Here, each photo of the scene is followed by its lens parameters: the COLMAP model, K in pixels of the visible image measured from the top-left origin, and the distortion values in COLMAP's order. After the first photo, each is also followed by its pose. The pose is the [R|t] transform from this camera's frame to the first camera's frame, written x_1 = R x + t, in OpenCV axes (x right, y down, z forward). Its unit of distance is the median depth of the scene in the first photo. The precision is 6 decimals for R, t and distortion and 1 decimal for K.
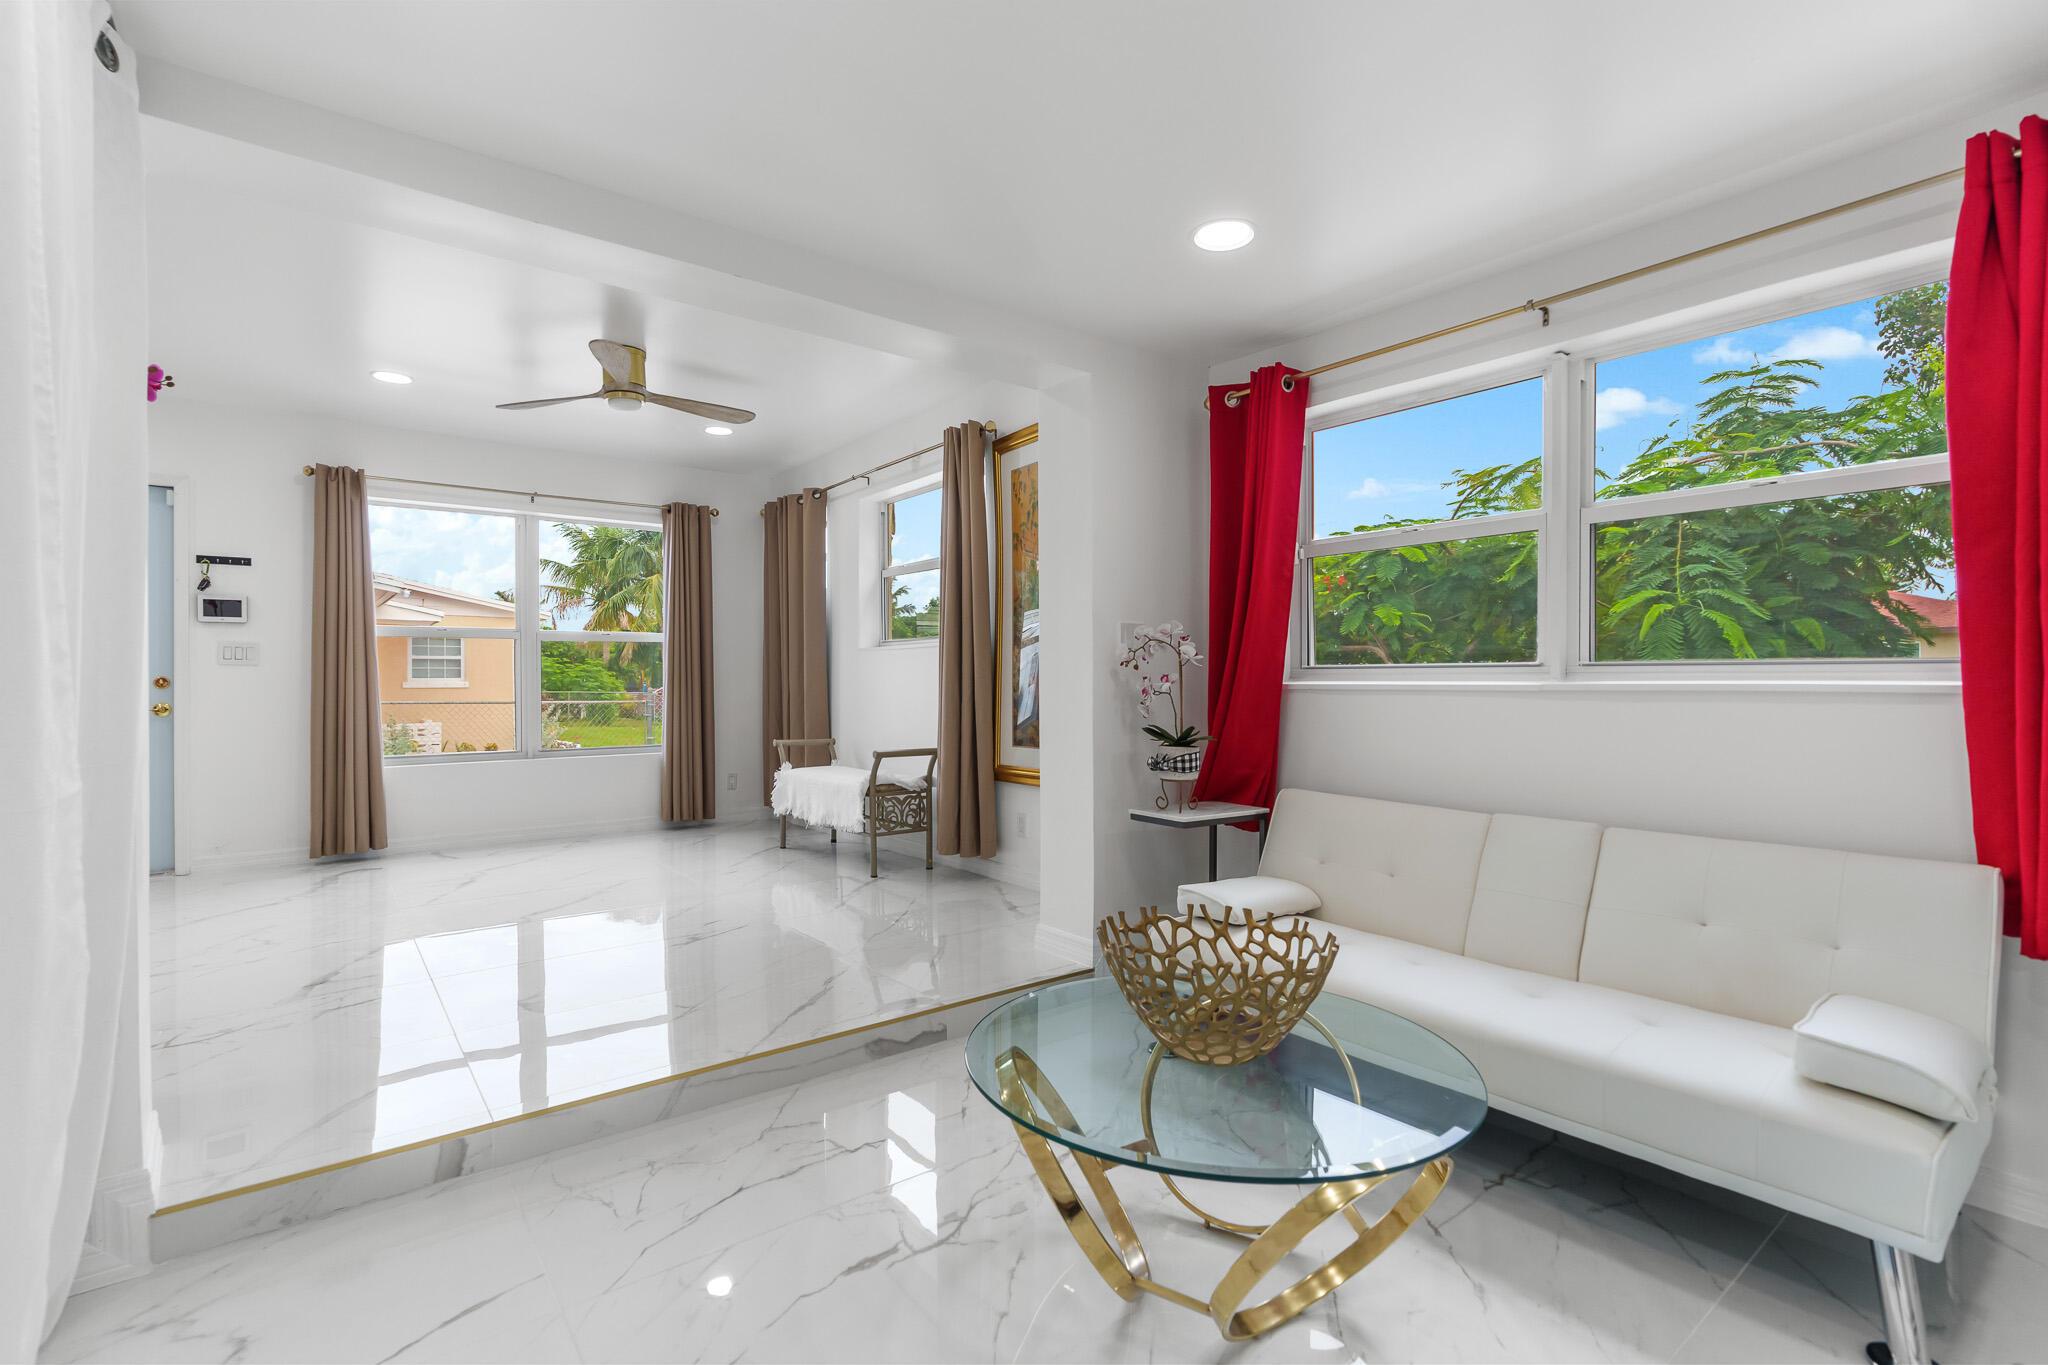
lens RADIAL K [[938.1, 0, 1016.7], [0, 938.1, 684.6], [0, 0, 1]] dist [0.000668, -0.000021]
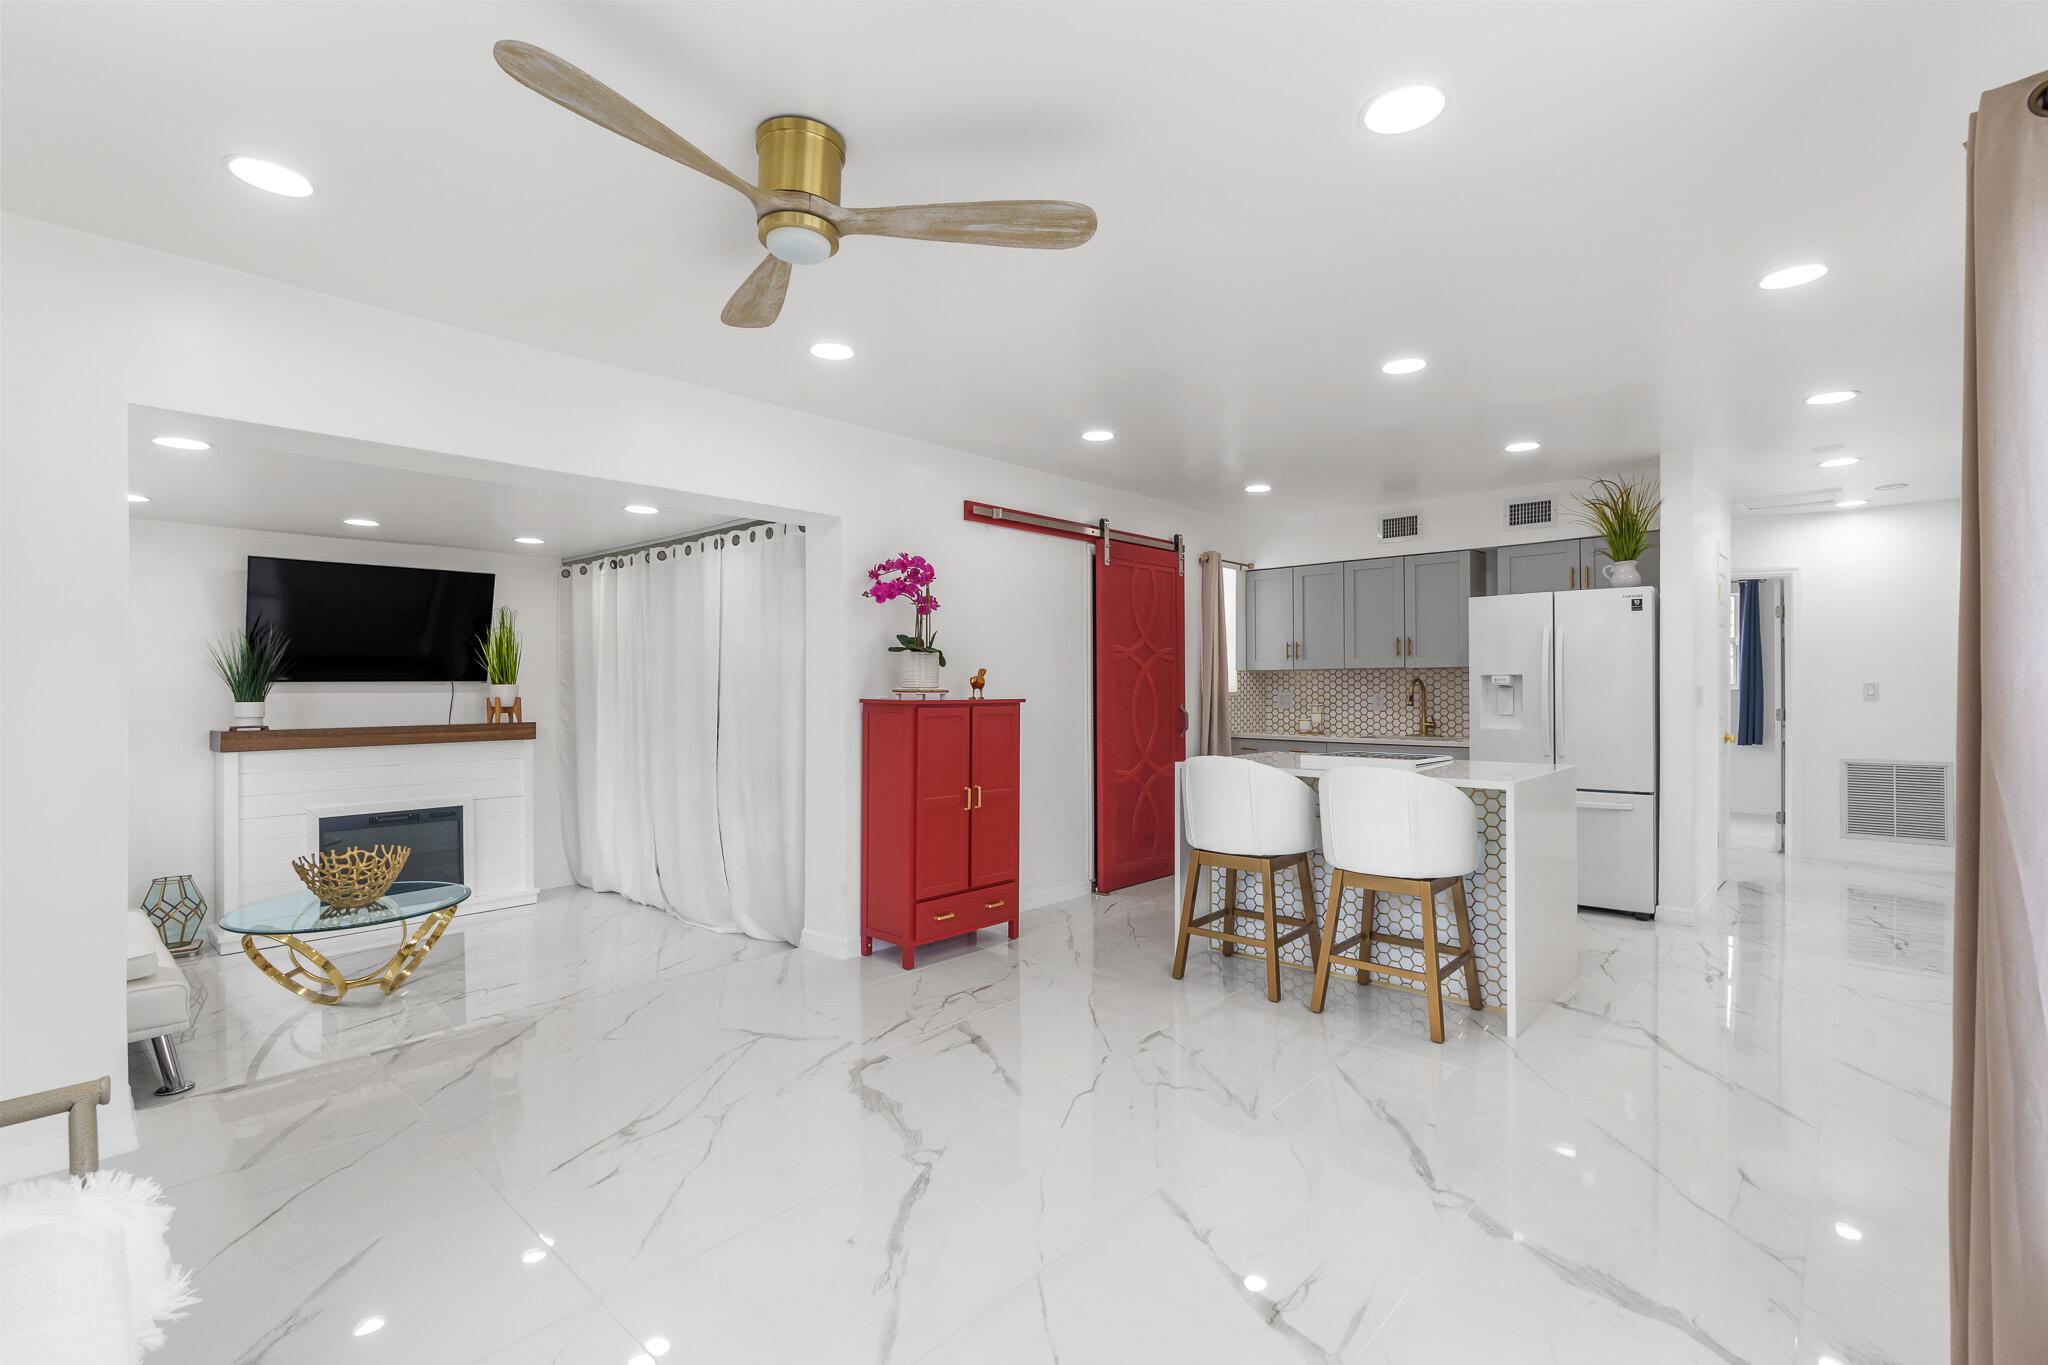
lens RADIAL K [[923.1, 0, 1017.5], [0, 923.1, 683.6], [0, 0, 1]] dist [-0.013830, 0.007907]
pose [[-0.984565, 0.008322, -0.174822, -0.381563], [0.007744, 0.999962, 0.003989, -0.061264], [0.174848, 0.002574, -0.984592, 1.287920]]
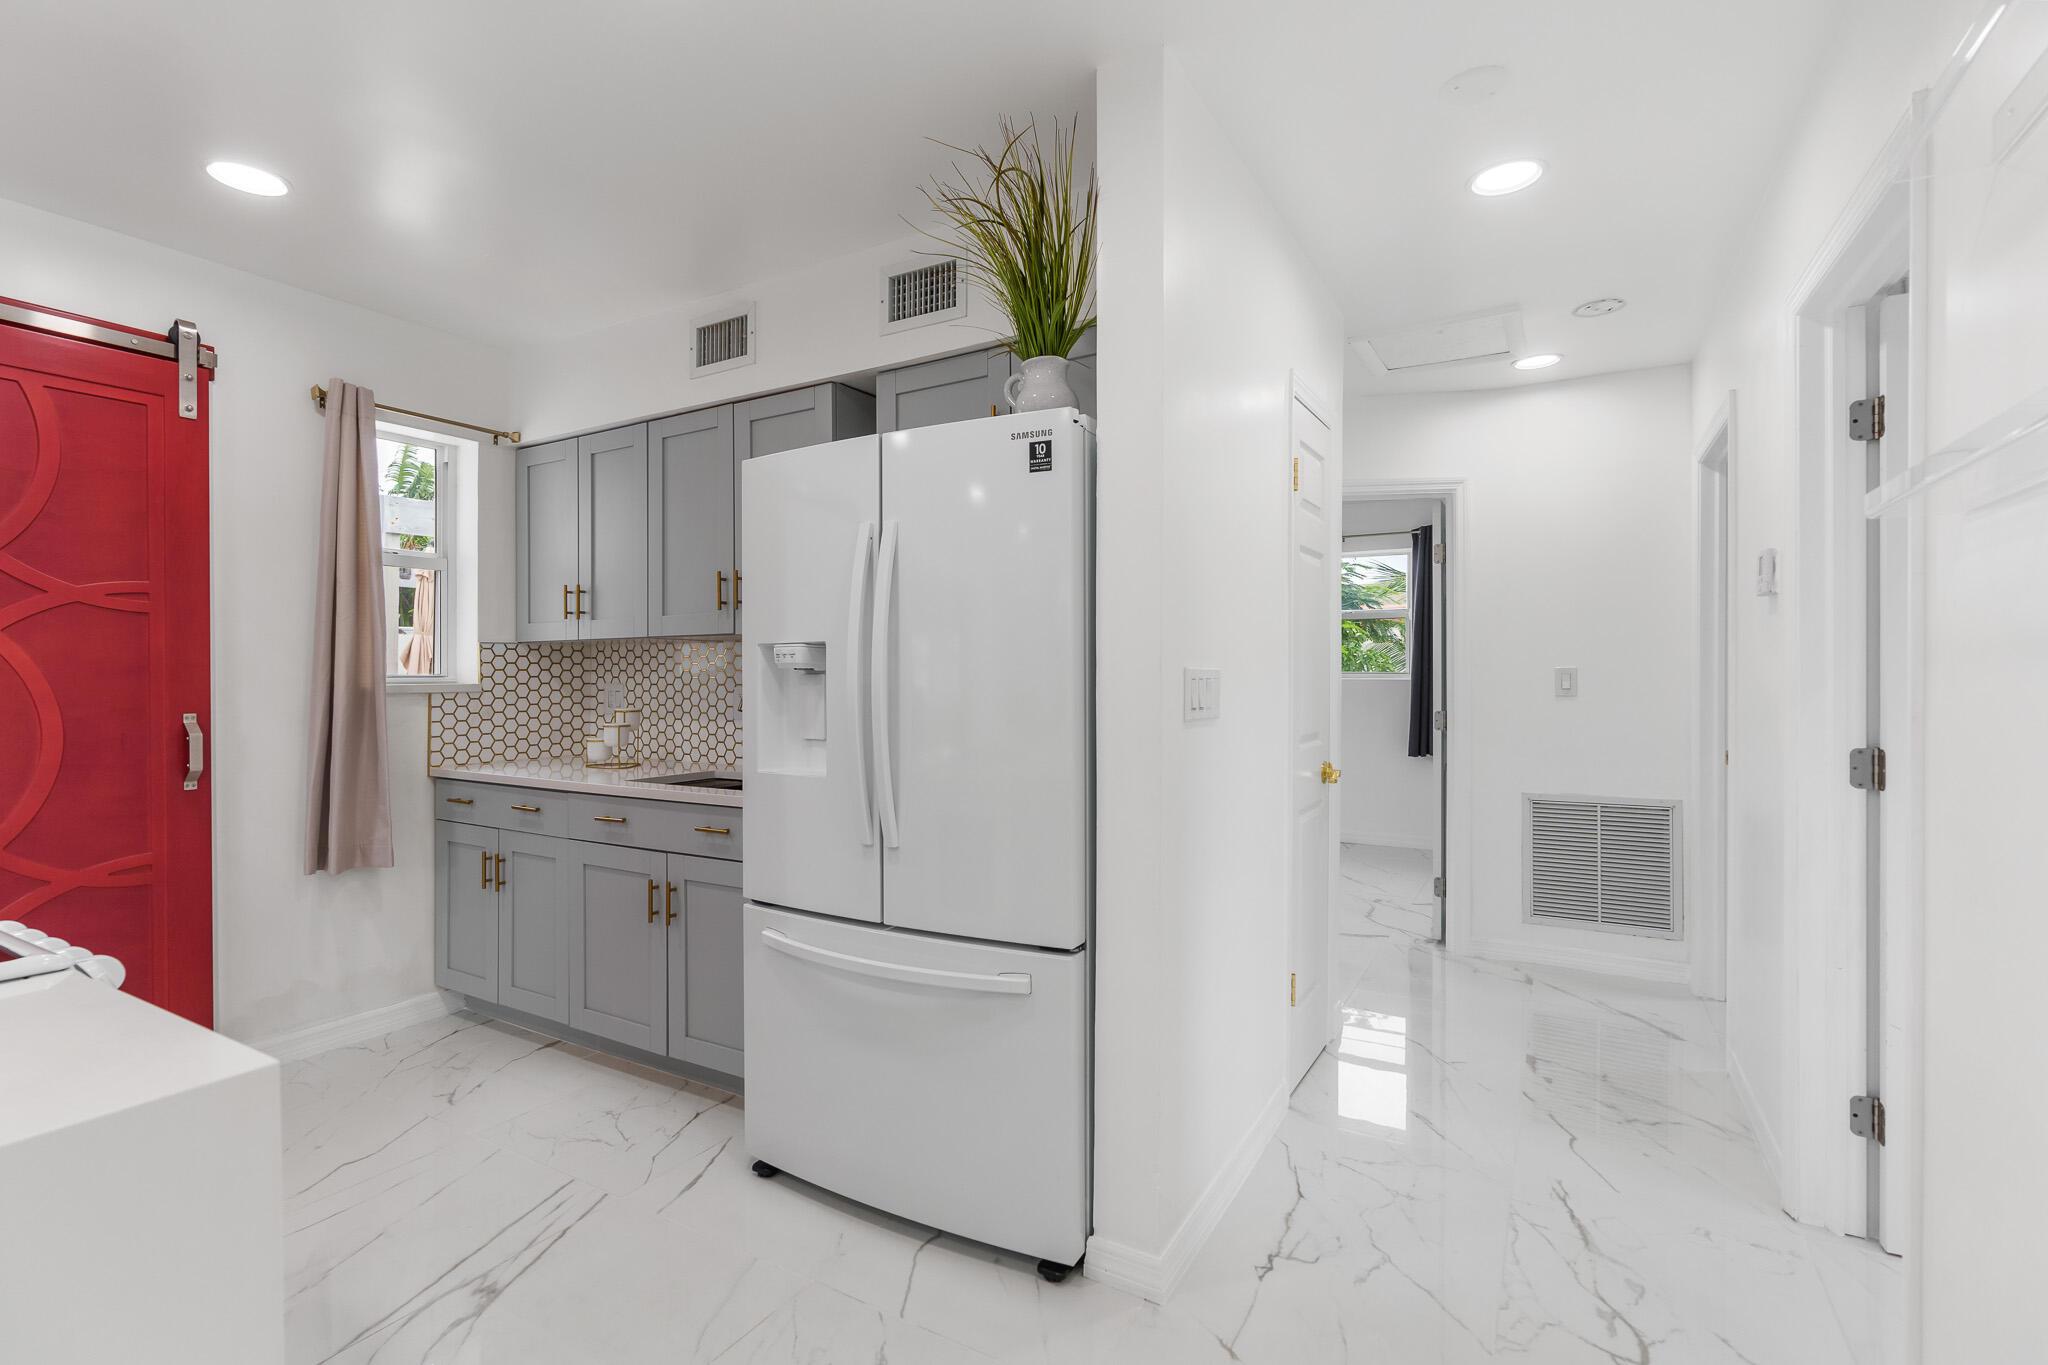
lens RADIAL K [[936.7, 0, 998.5], [0, 936.7, 673.6], [0, 0, 1]] dist [-0.000790, -0.000041]
pose [[-0.927824, 0.006968, -0.372954, -1.060183], [0.005763, 0.999974, 0.004344, -0.049213], [0.372974, 0.001881, -0.927840, 0.774599]]
